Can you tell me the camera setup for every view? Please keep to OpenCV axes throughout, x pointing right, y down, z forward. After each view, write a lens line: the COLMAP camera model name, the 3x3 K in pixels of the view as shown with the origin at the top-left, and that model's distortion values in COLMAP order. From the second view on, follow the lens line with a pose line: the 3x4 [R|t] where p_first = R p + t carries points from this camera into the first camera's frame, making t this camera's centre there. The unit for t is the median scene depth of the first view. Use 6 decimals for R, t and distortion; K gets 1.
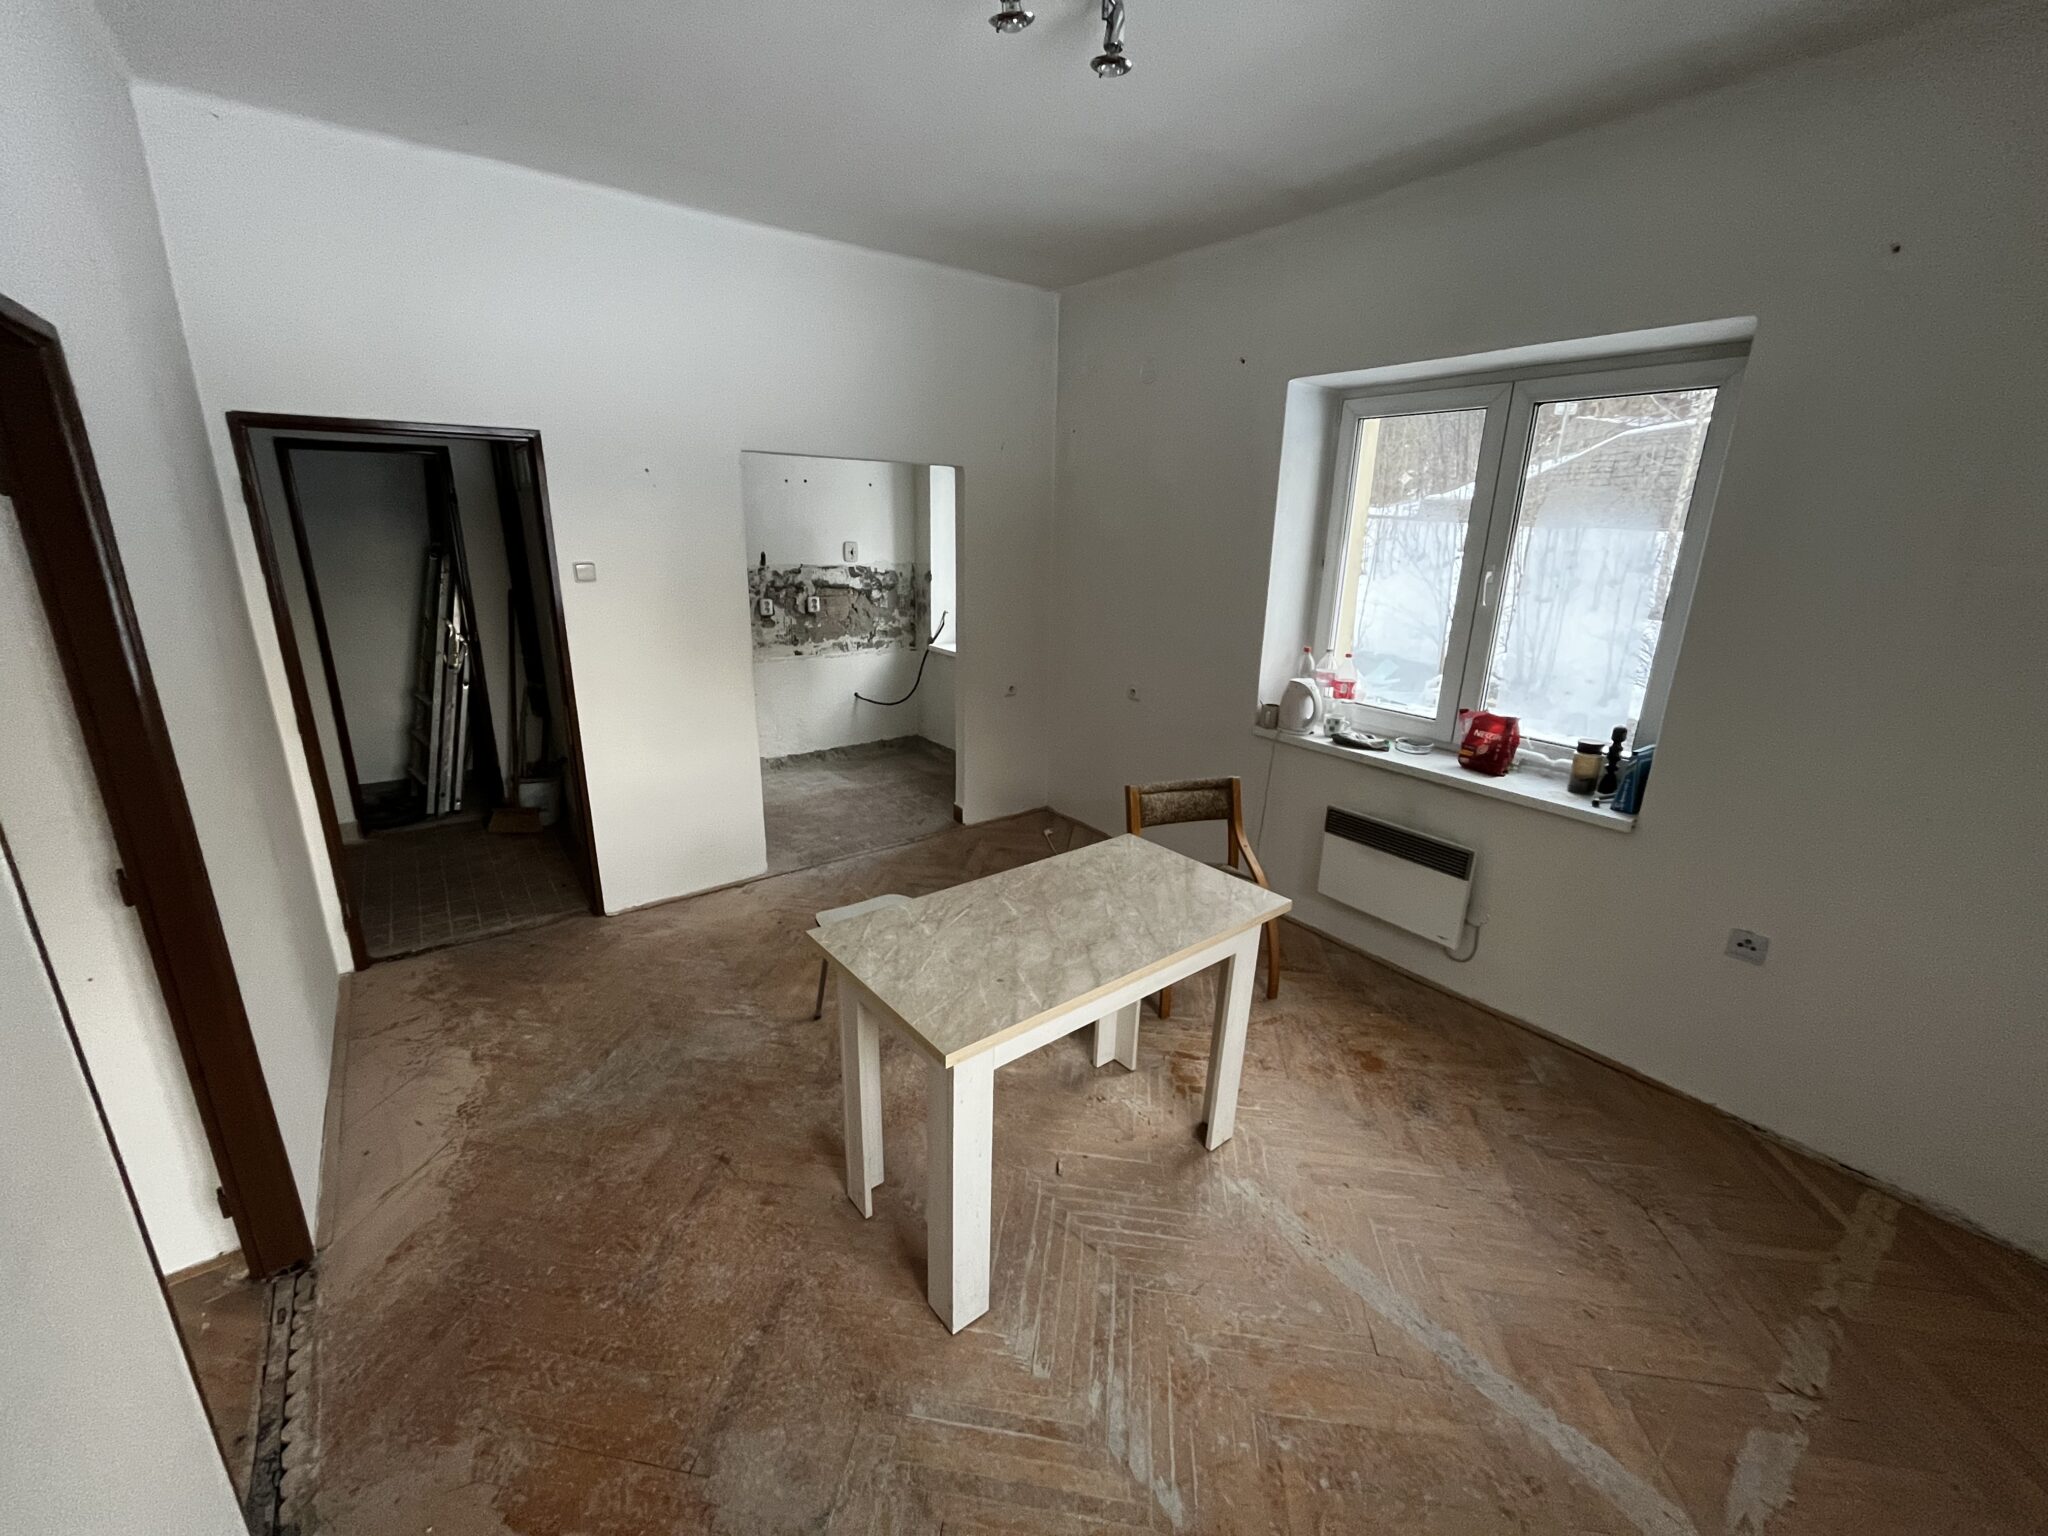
lens RADIAL K [[831.6, 0, 1021.1], [0, 831.6, 763.6], [0, 0, 1]] dist [-0.002749, 0.000339]
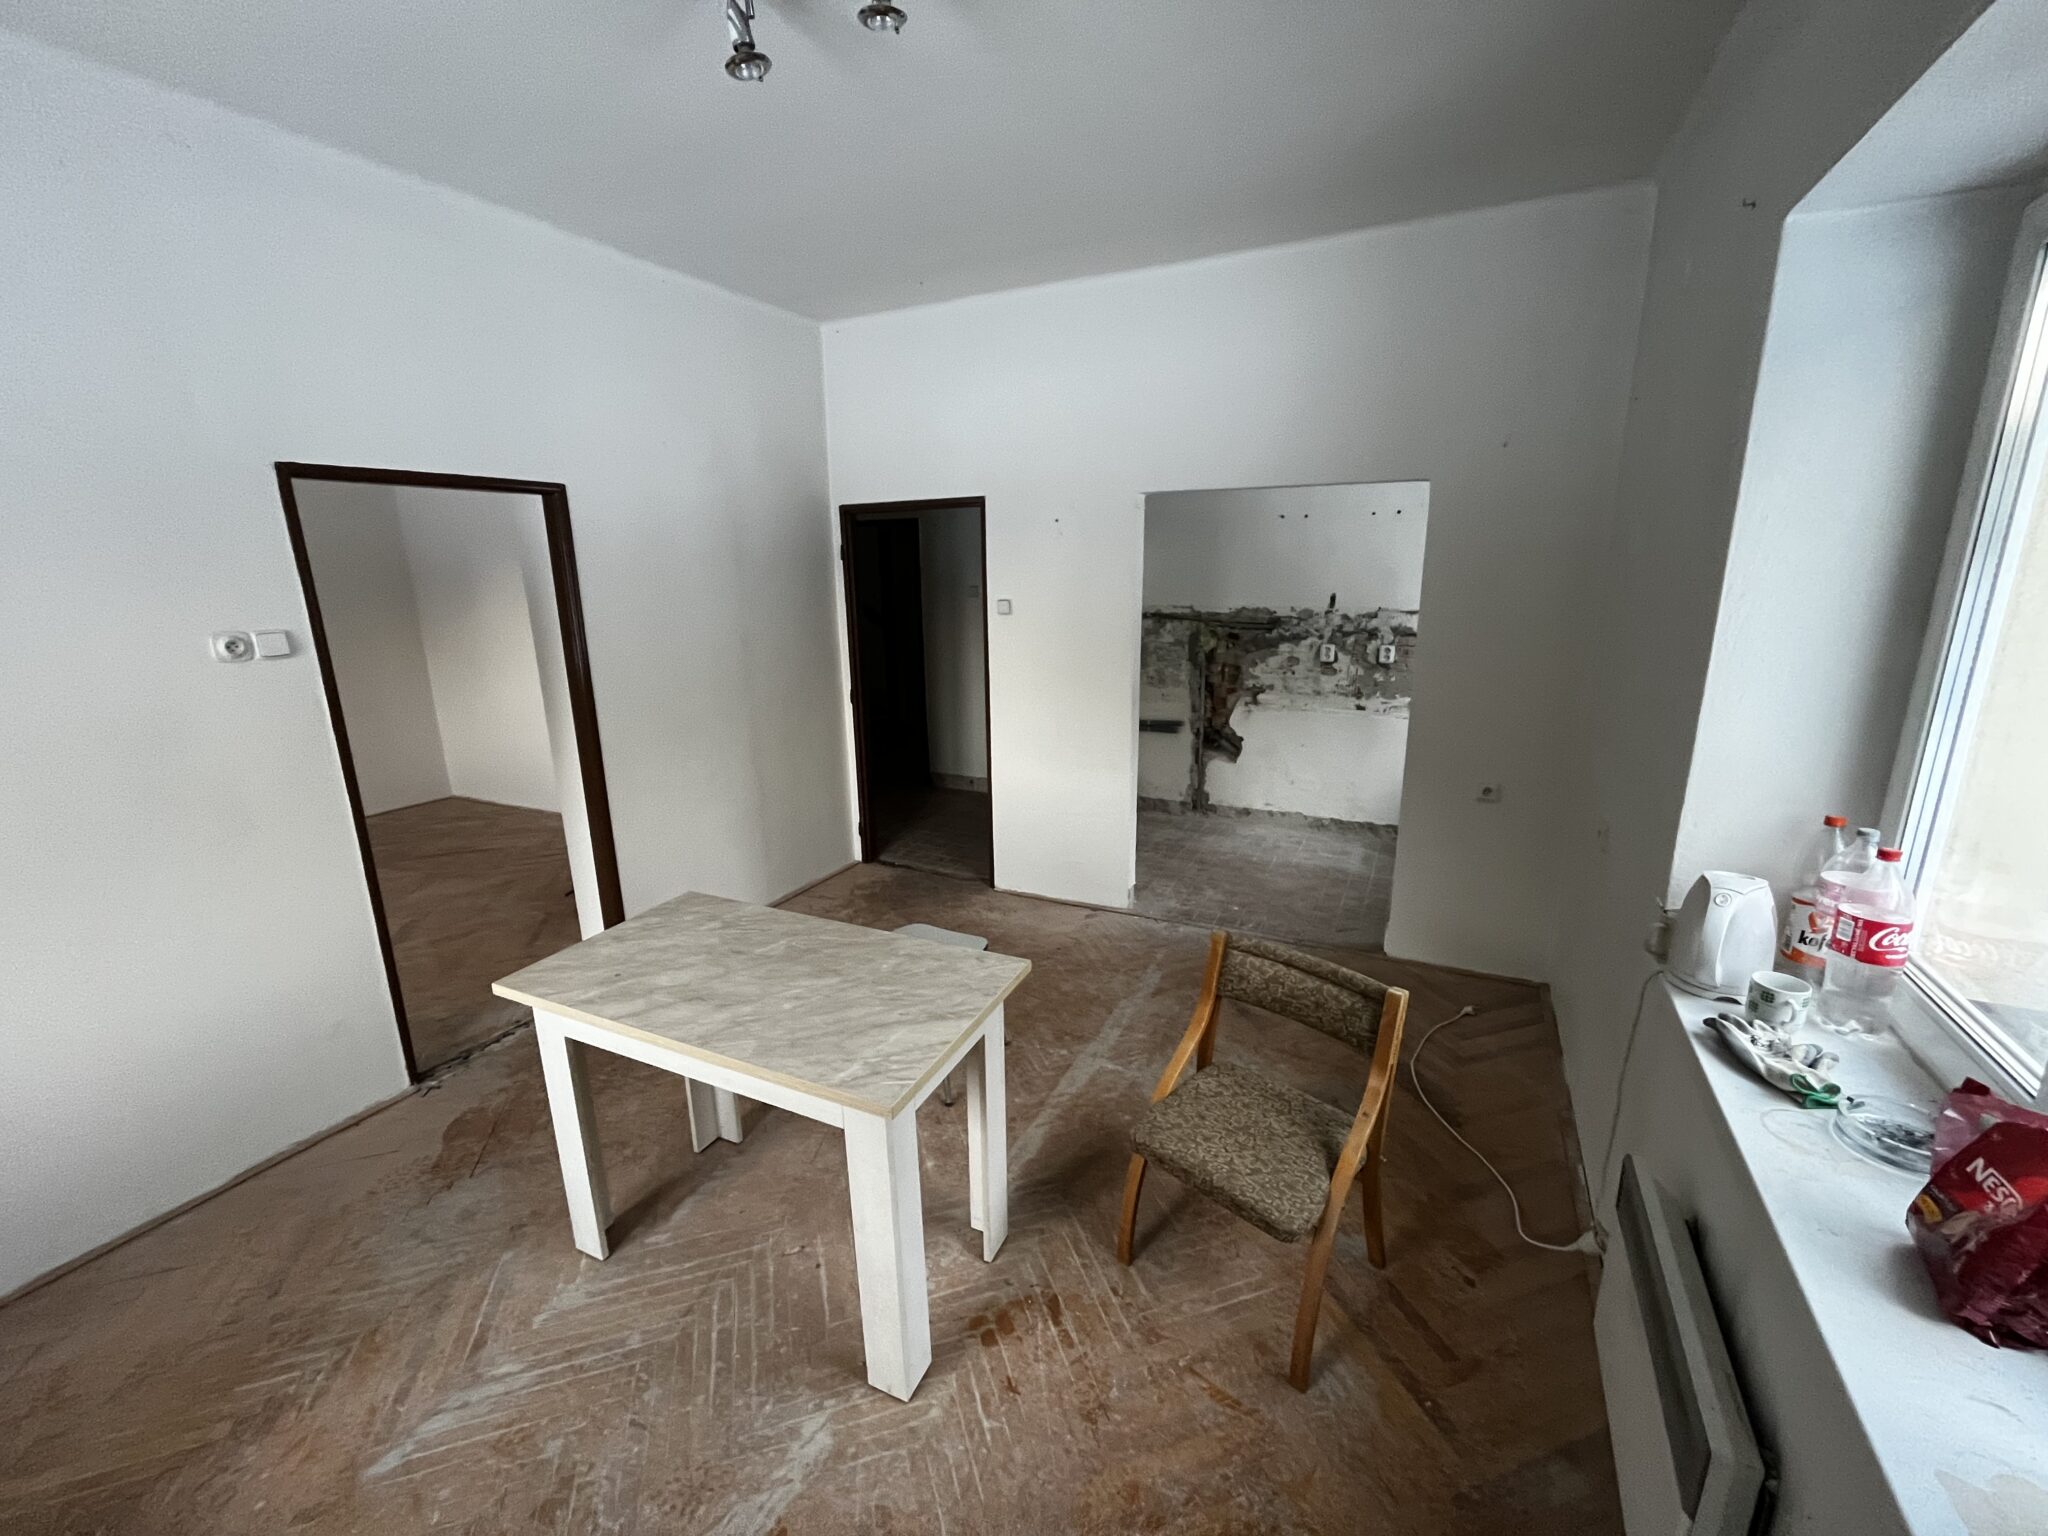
lens RADIAL K [[831.6, 0, 1021.1], [0, 831.6, 763.6], [0, 0, 1]] dist [-0.002749, 0.000339]
pose [[0.436778, 0.186297, -0.880067, 0.633069], [-0.229142, 0.969091, 0.091418, -0.130703], [0.869896, 0.161731, 0.465966, 0.513101]]
